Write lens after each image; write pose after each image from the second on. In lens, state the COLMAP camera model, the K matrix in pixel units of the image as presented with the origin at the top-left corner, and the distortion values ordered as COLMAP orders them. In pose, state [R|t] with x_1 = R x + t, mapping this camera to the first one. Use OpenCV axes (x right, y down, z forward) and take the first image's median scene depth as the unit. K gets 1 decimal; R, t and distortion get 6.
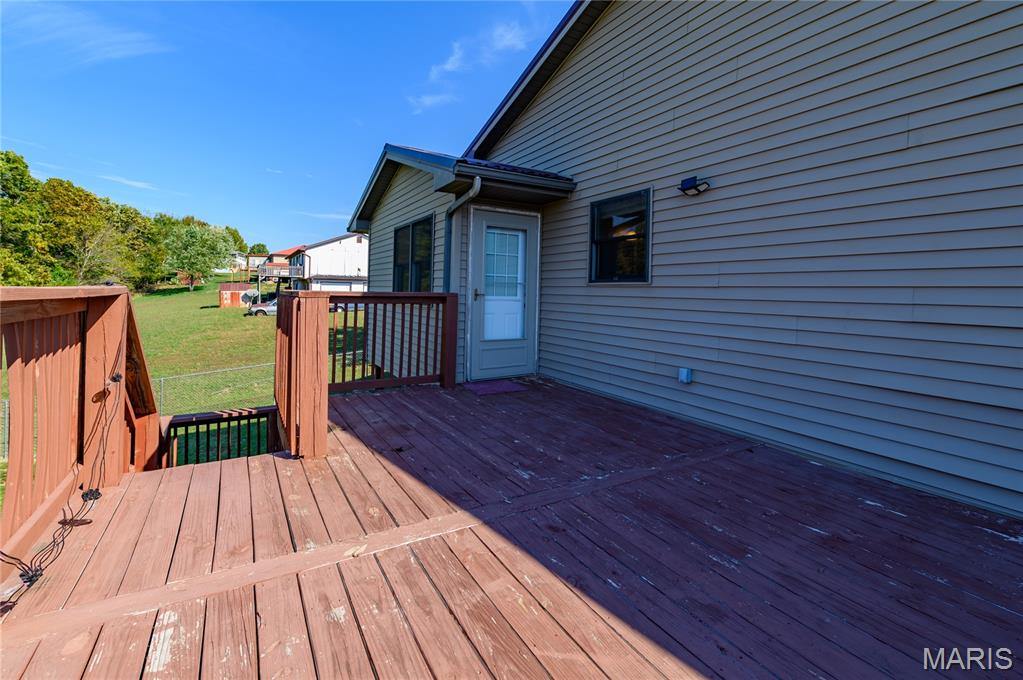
lens RADIAL K [[435.8, 0, 495.2], [0, 435.8, 288.8], [0, 0, 1]] dist [-0.009527, -0.000017]
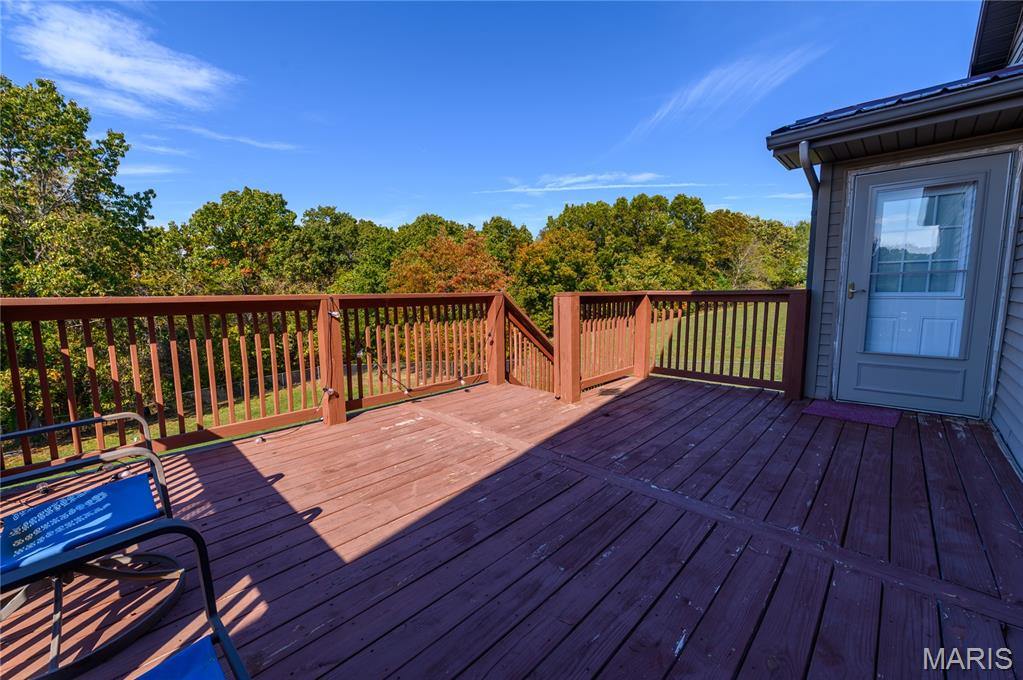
lens RADIAL K [[408.3, 0, 520.1], [0, 408.3, 337.3], [0, 0, 1]] dist [-0.015640, -0.000603]
pose [[0.284293, 0.082287, -0.955200, 0.514446], [0.029941, 0.995062, 0.094632, 0.012089], [0.958270, -0.055503, 0.280425, 0.263411]]
